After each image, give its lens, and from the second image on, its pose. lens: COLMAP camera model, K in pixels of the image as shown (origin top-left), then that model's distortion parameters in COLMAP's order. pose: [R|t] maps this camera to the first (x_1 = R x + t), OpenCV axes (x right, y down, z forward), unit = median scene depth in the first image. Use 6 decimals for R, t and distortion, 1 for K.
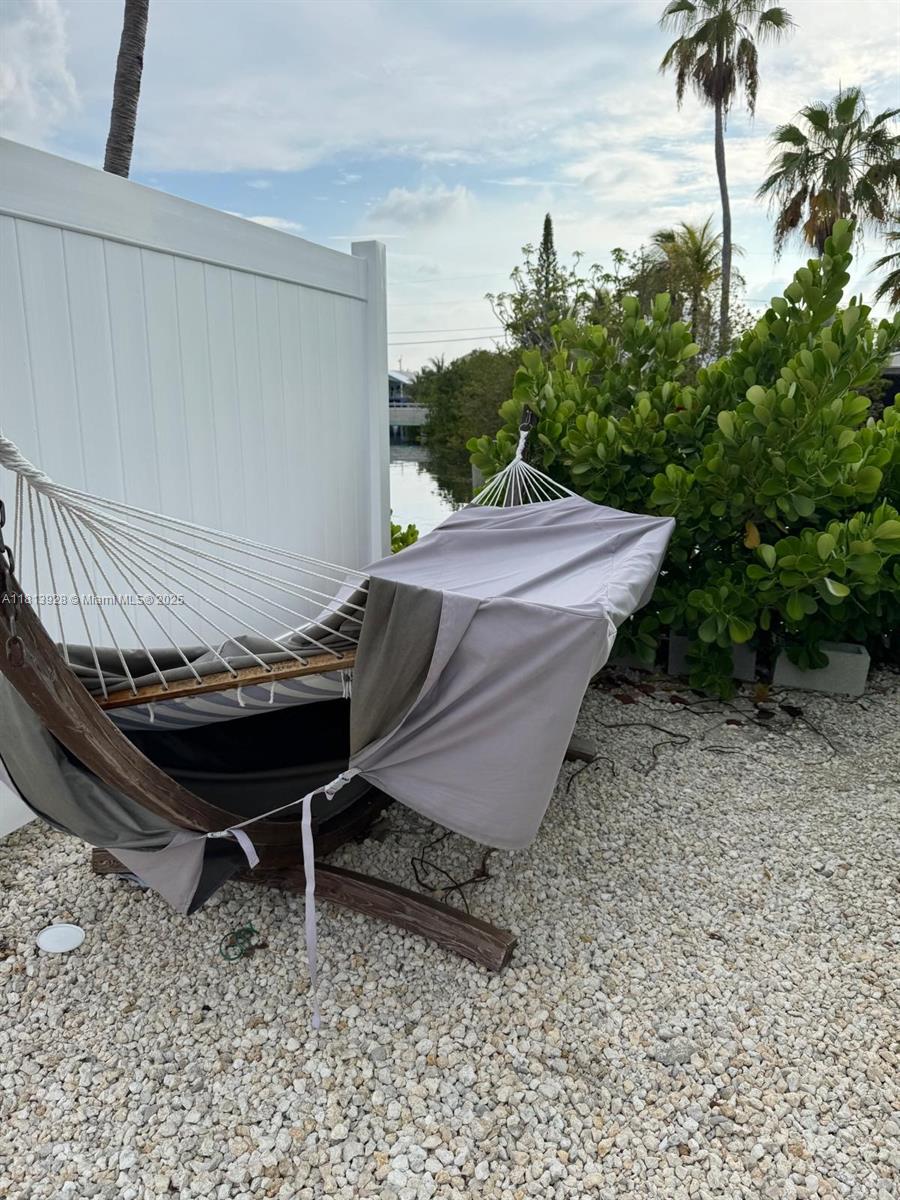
lens RADIAL K [[833.2, 0, 450.0], [0, 833.2, 600.0], [0, 0, 1]] dist [0.107271, -0.207334]
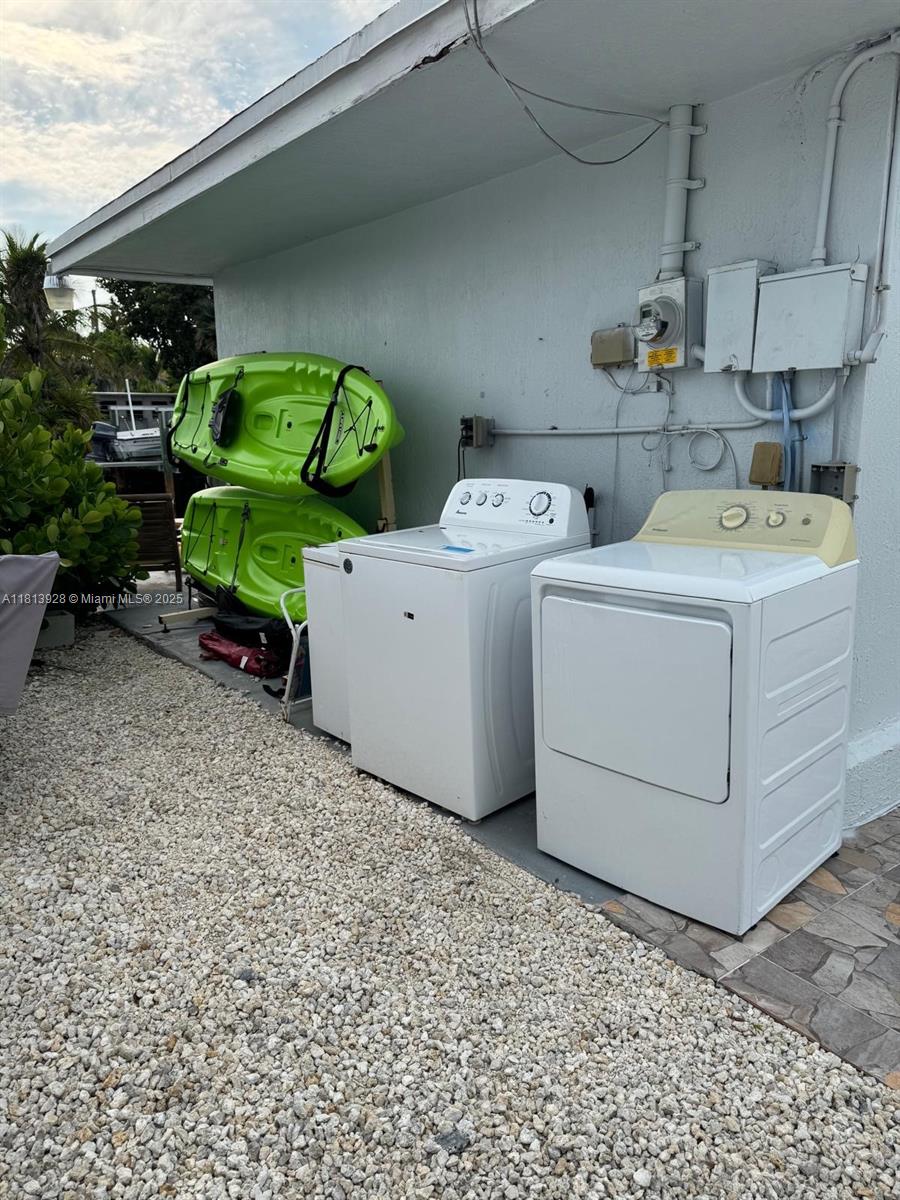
lens RADIAL K [[833.2, 0, 450.0], [0, 833.2, 600.0], [0, 0, 1]] dist [0.107271, -0.207334]
pose [[0.509404, -0.199758, 0.837021, -0.643093], [0.223332, 0.970044, 0.095587, 0.090081], [-0.831042, 0.138241, 0.538757, -0.492784]]
